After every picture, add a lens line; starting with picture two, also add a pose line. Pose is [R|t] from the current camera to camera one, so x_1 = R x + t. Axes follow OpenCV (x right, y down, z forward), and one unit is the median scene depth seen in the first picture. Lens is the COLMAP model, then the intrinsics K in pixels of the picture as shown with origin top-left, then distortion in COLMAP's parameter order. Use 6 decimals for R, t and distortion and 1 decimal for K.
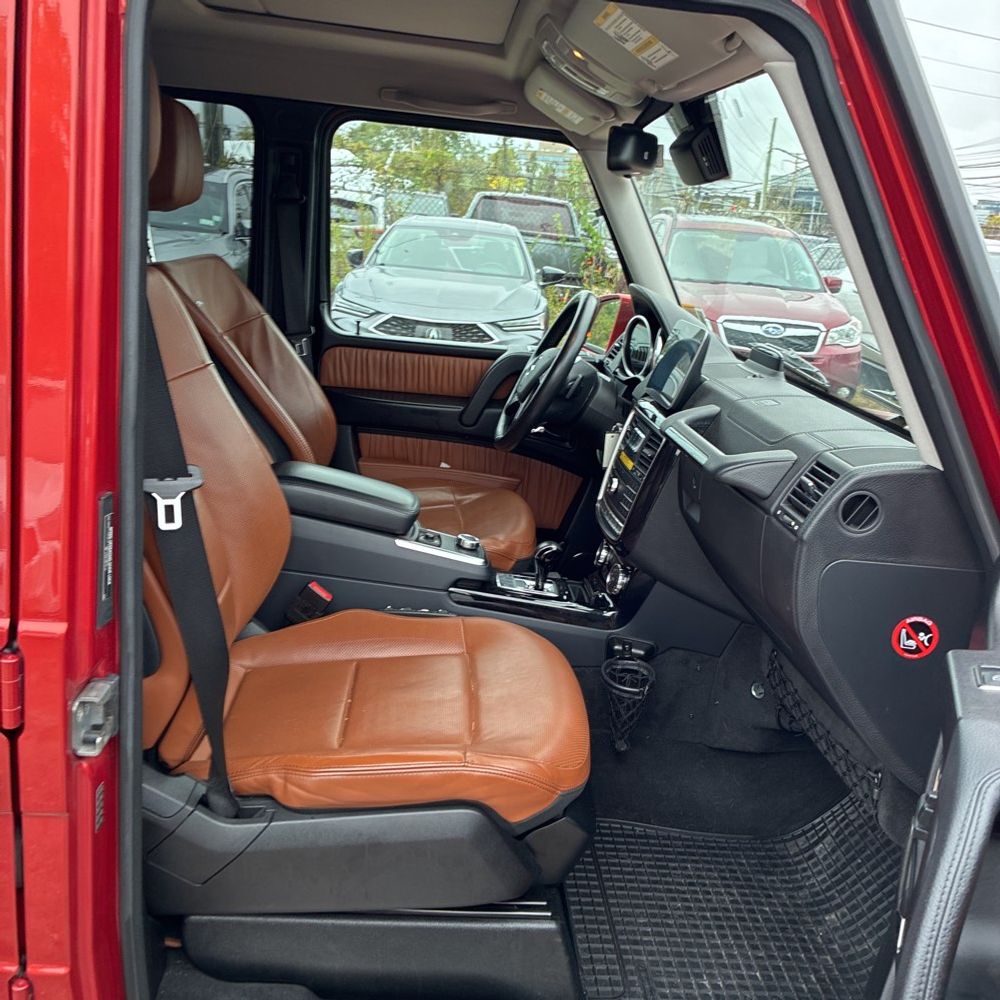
lens RADIAL K [[997.5, 0, 499.5], [0, 997.5, 511.9], [0, 0, 1]] dist [0.019228, -0.005253]
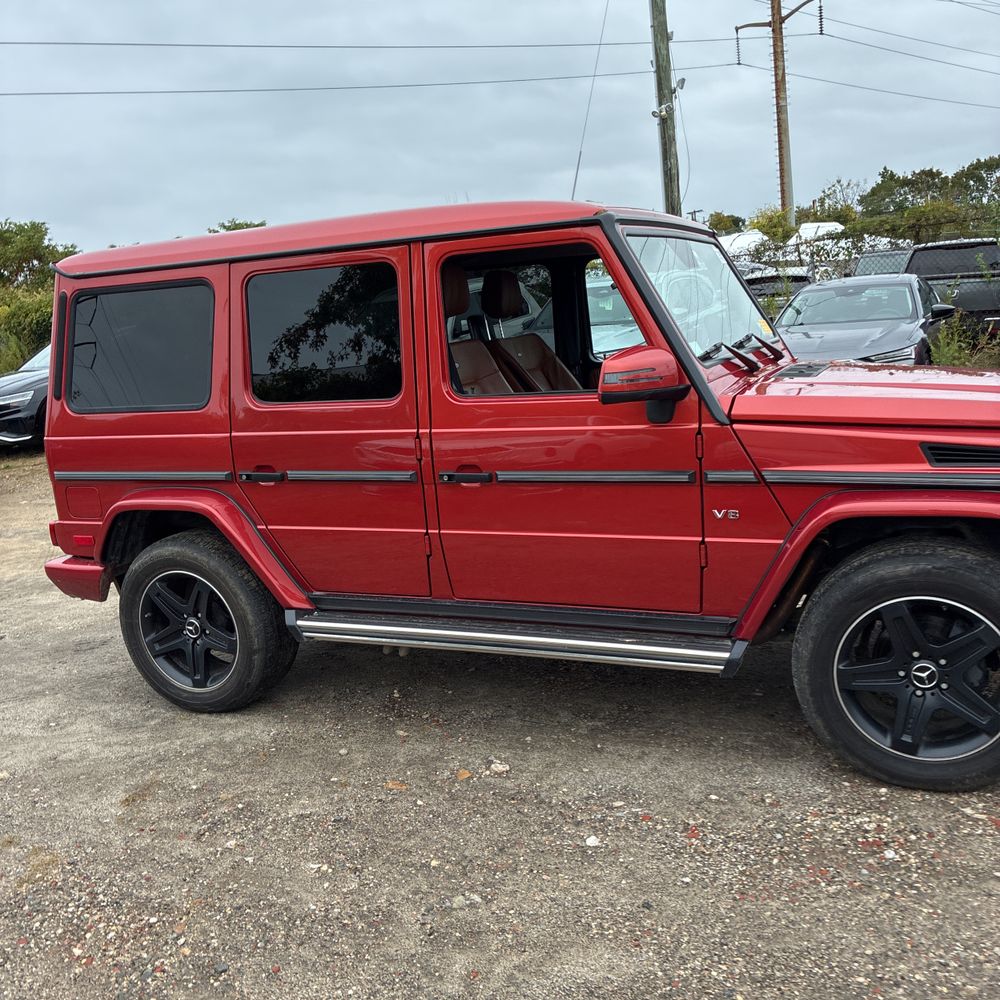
lens RADIAL K [[1007.0, 0, 521.9], [0, 1007.0, 523.2], [0, 0, 1]] dist [0.004696, 0.013586]
pose [[0.879442, -0.061243, -0.472049, 0.187098], [0.028369, 0.996669, -0.076454, 0.088170], [0.475159, 0.053845, 0.878251, -0.250989]]
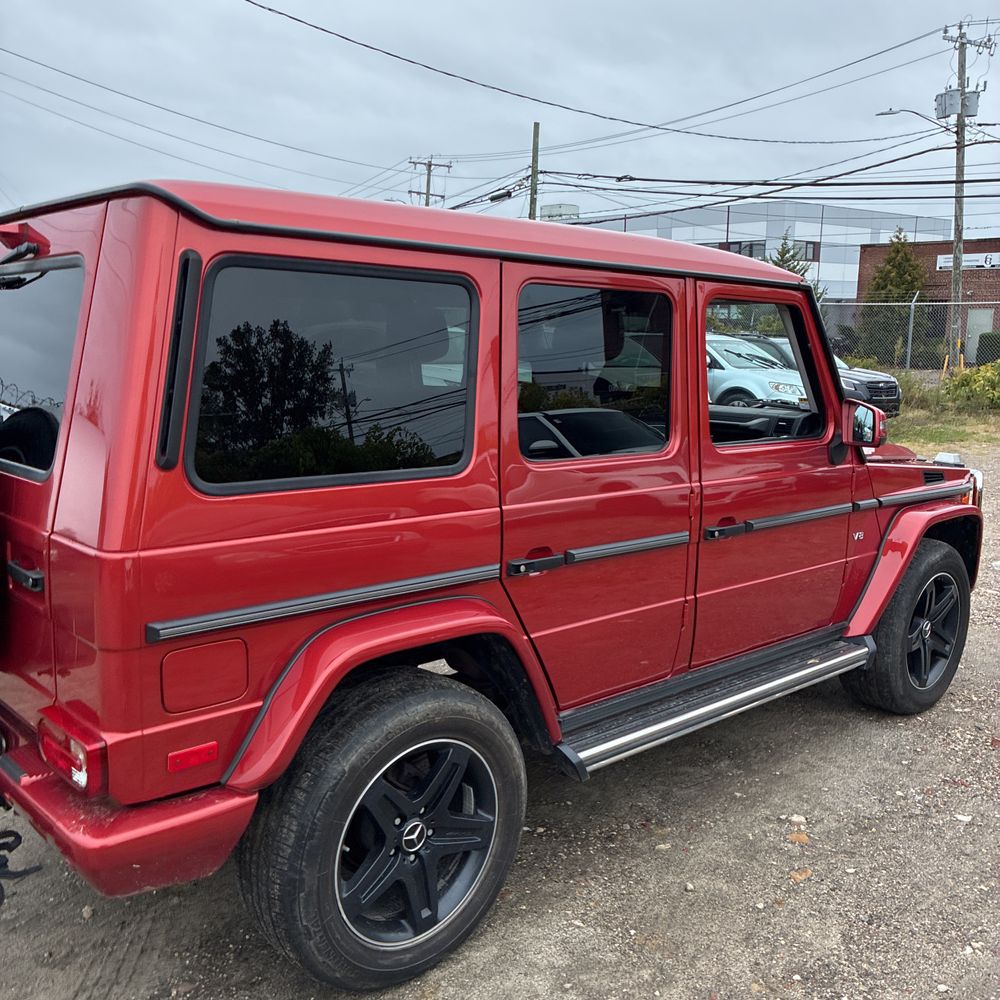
lens RADIAL K [[1008.6, 0, 494.6], [0, 1008.6, 492.7], [0, 0, 1]] dist [0.046097, -0.051060]
pose [[0.771629, -0.168070, 0.613467, -0.345081], [0.223159, 0.974686, -0.013660, 0.006650], [-0.595642, 0.147441, 0.789602, -0.156431]]
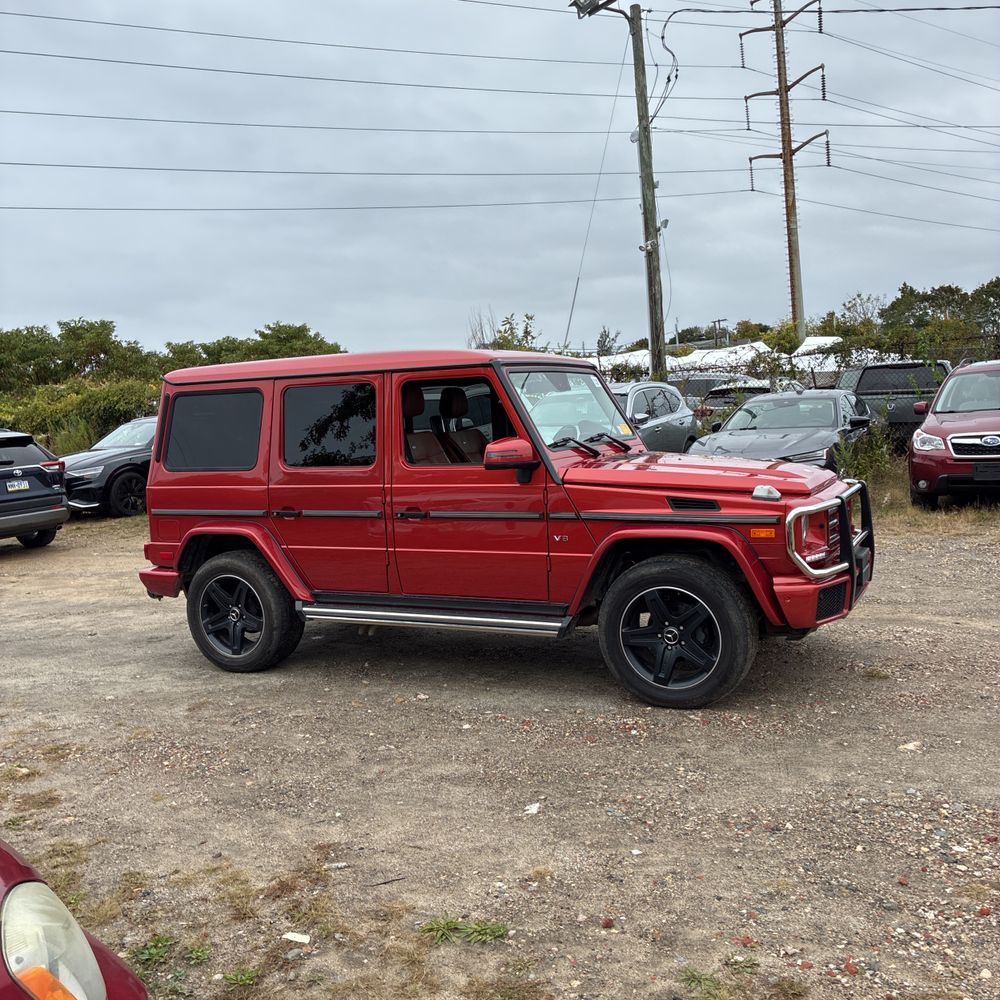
lens RADIAL K [[1000.7, 0, 499.5], [0, 1000.7, 494.8], [0, 0, 1]] dist [0.014903, -0.021536]
pose [[0.859289, -0.091713, -0.503201, 0.361785], [-0.011457, 0.980095, -0.198196, 0.156328], [0.511362, 0.176073, 0.841134, -0.433505]]
